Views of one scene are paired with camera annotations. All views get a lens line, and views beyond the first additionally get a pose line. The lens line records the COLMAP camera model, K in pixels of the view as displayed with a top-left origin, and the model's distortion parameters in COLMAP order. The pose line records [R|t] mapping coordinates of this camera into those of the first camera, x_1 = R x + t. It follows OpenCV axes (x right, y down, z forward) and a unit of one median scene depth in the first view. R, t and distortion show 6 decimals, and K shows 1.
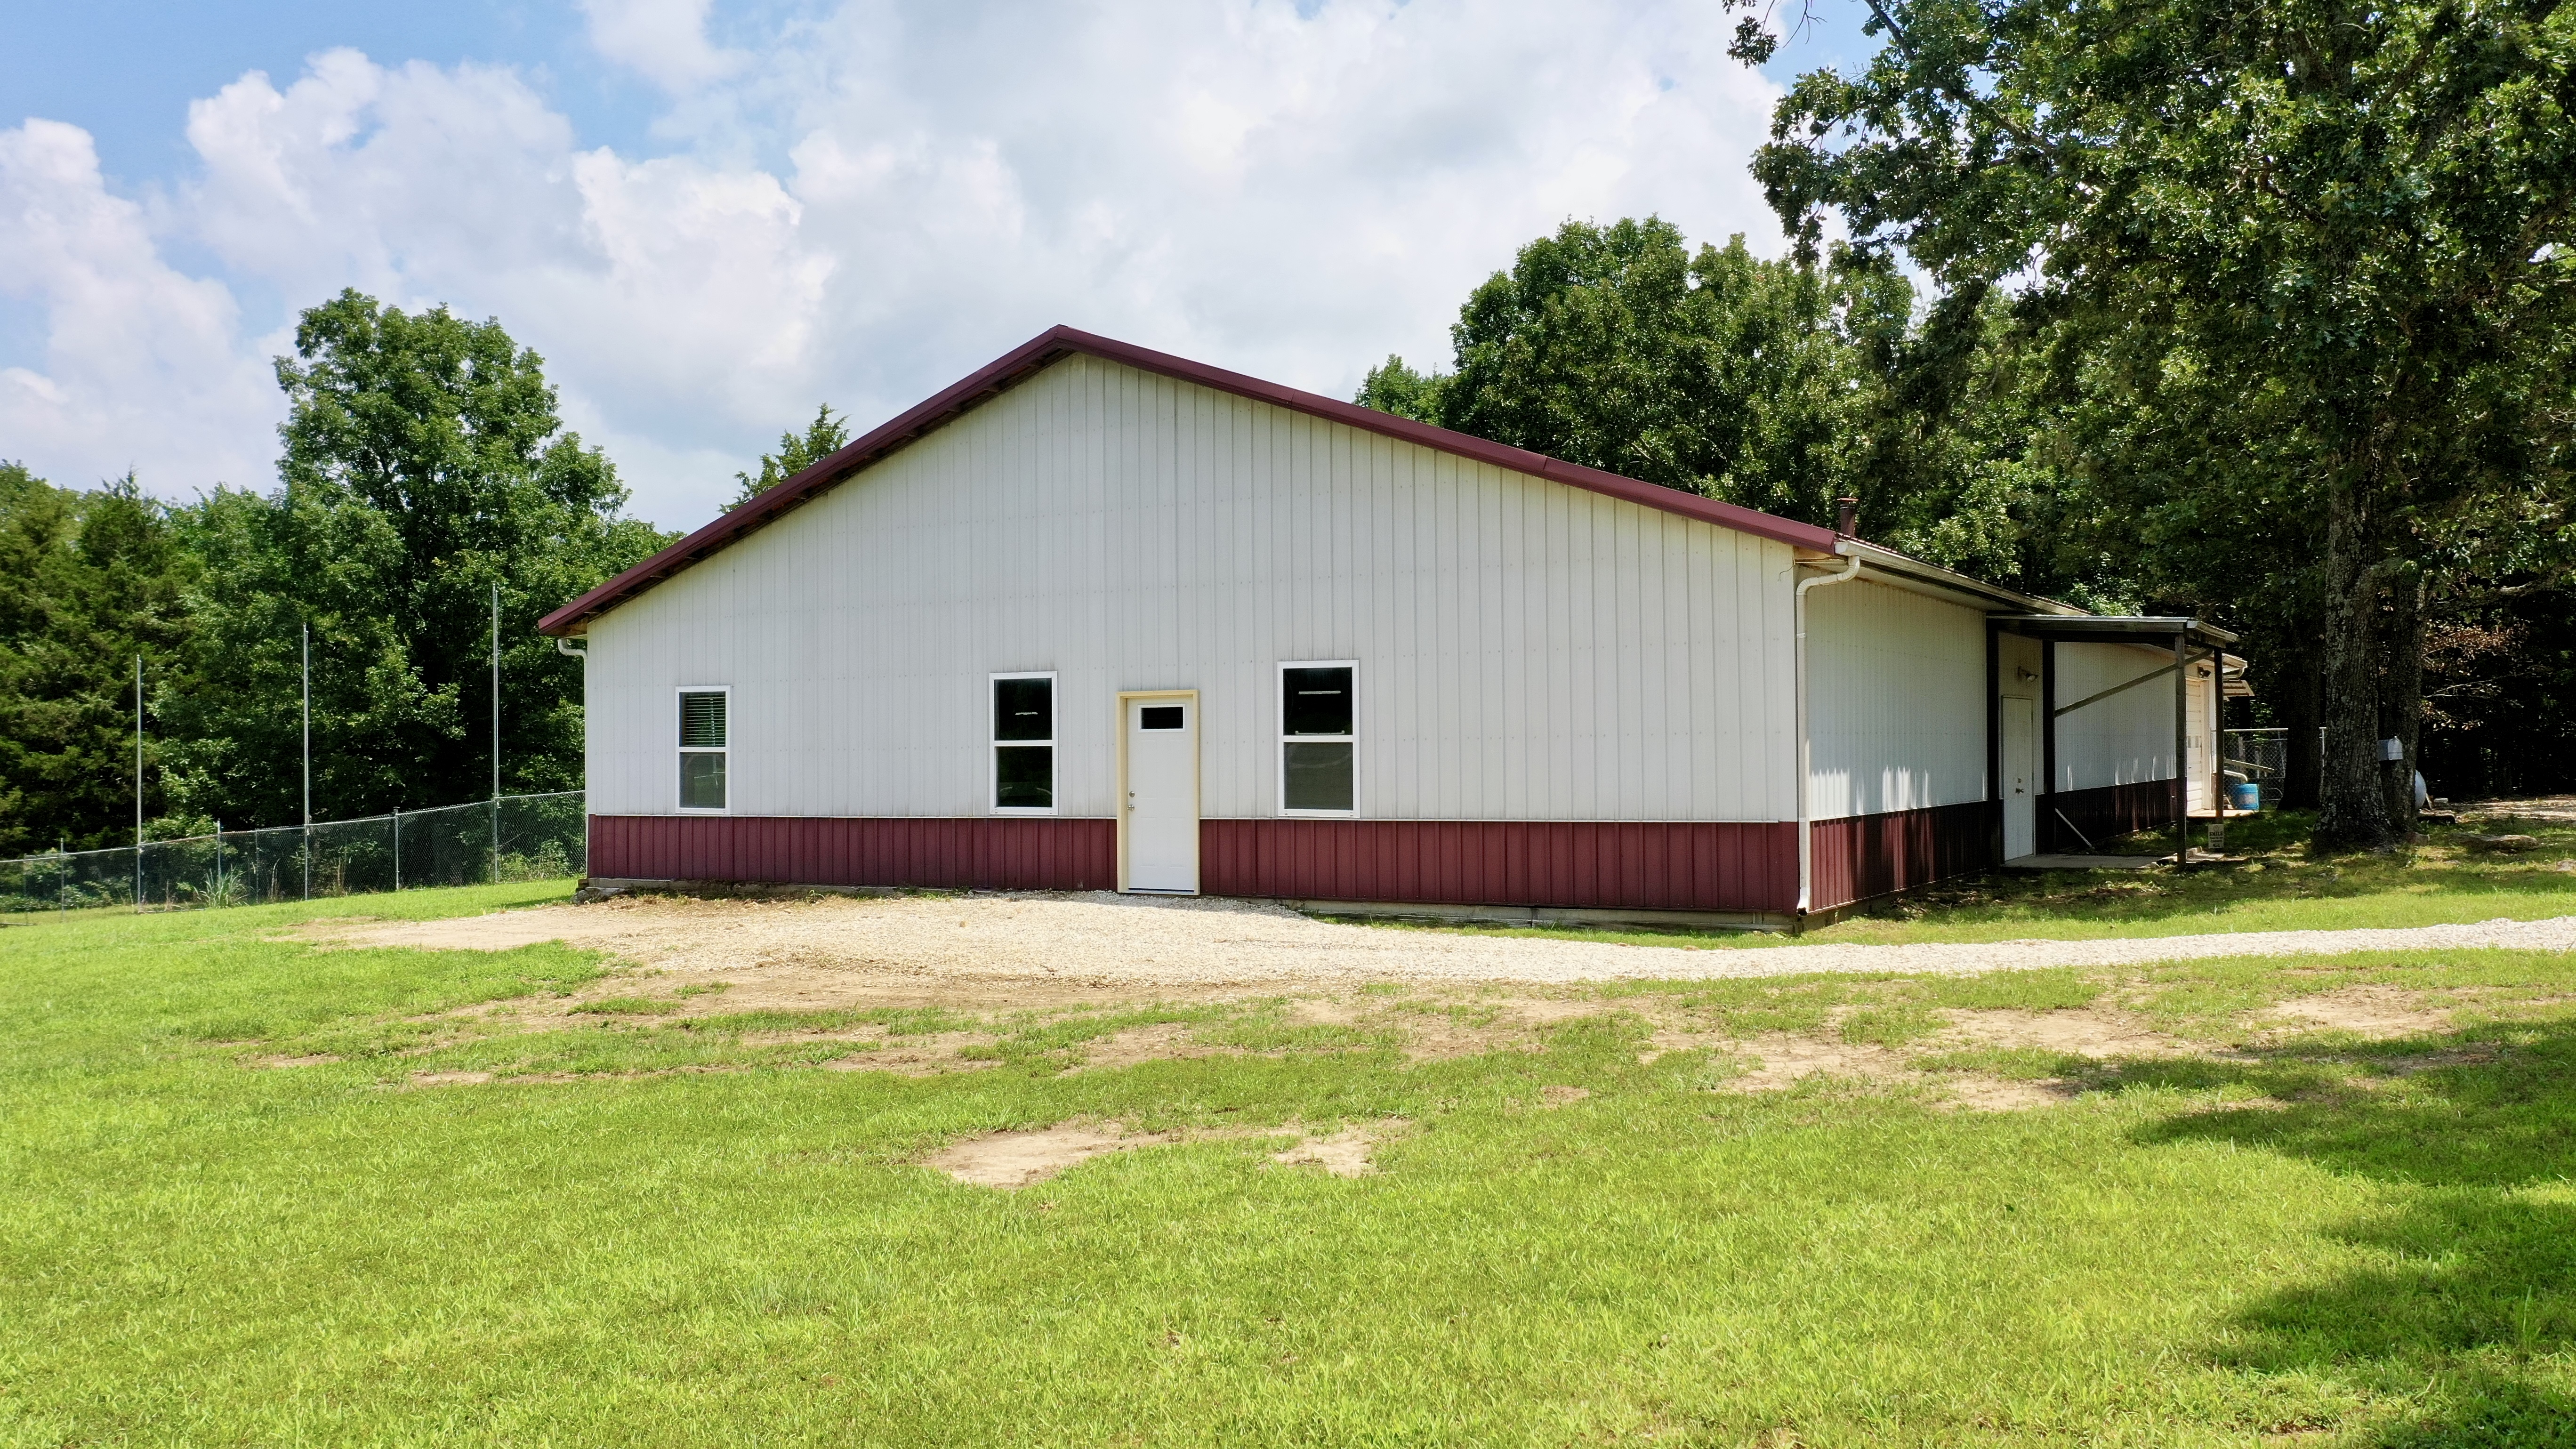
lens RADIAL K [[2033.4, 0, 1286.1], [0, 2033.4, 730.8], [0, 0, 1]] dist [-0.013065, 0.007318]
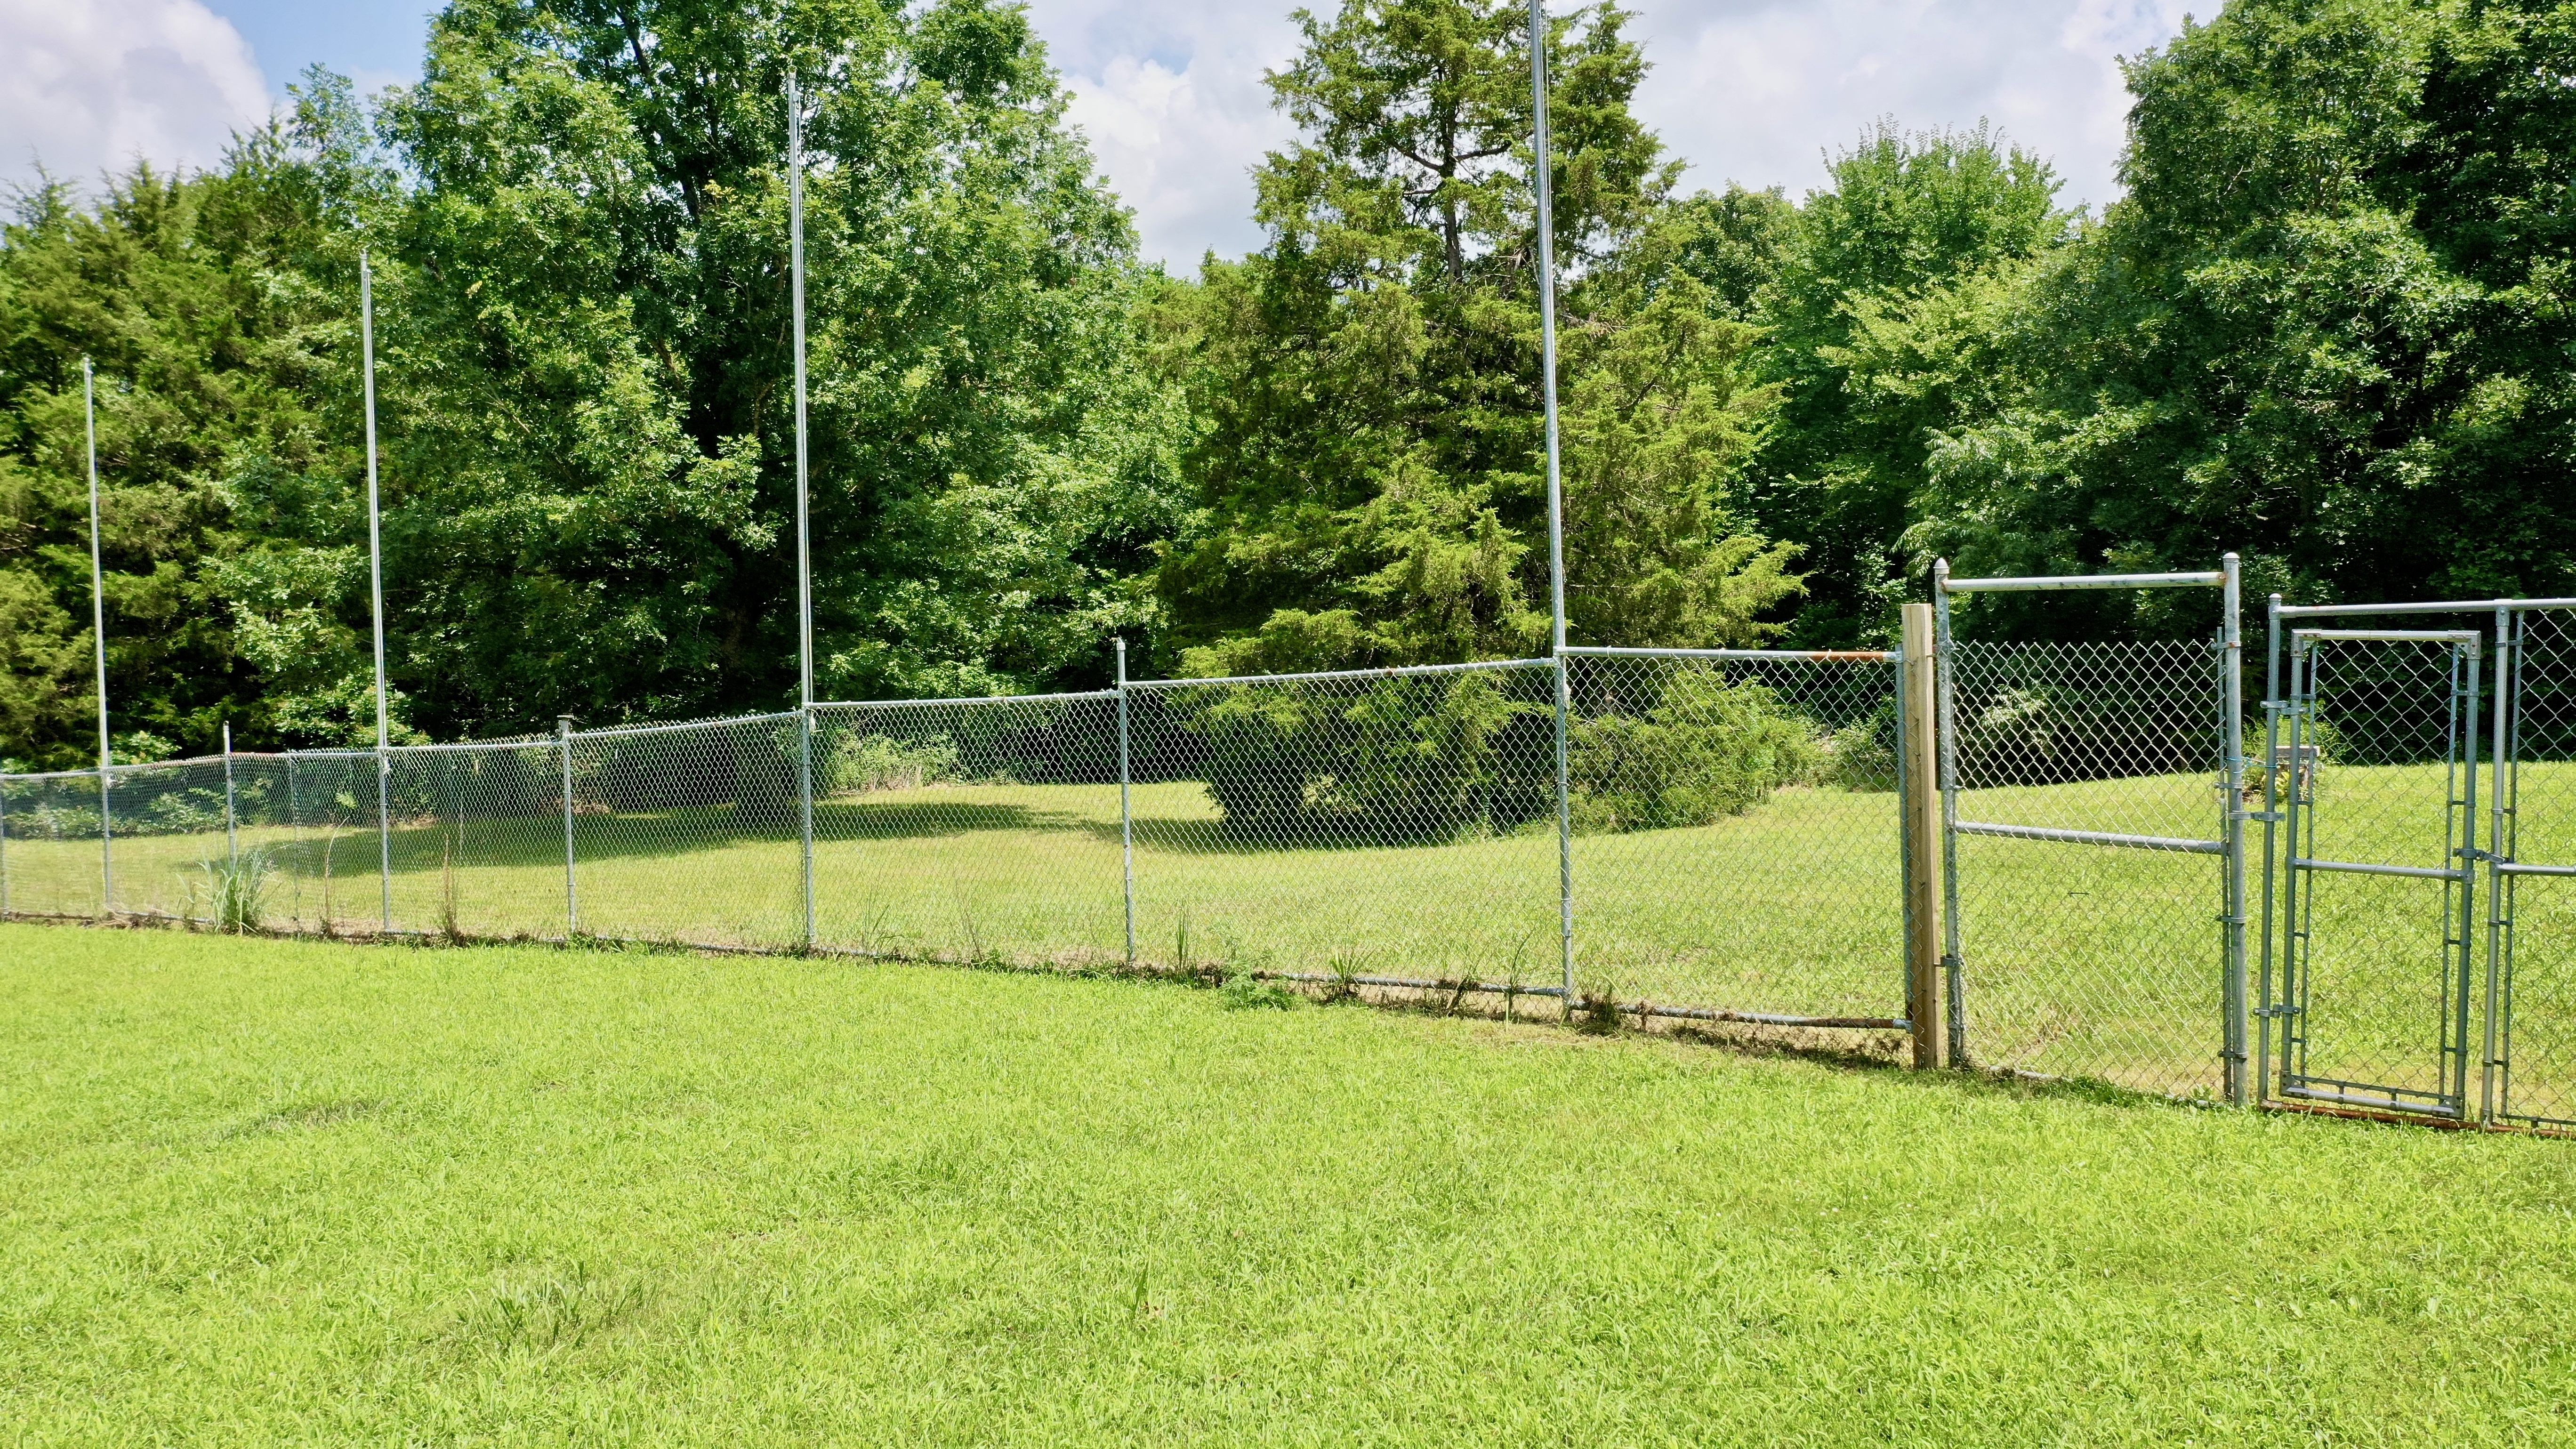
lens RADIAL K [[2033.4, 0, 1295.9], [0, 2033.4, 716.8], [0, 0, 1]] dist [-0.013065, 0.007318]
pose [[0.985938, 0.016588, -0.166283, -0.182080], [-0.003369, 0.996832, 0.079462, 0.004670], [0.167075, -0.077784, 0.982871, 0.494392]]
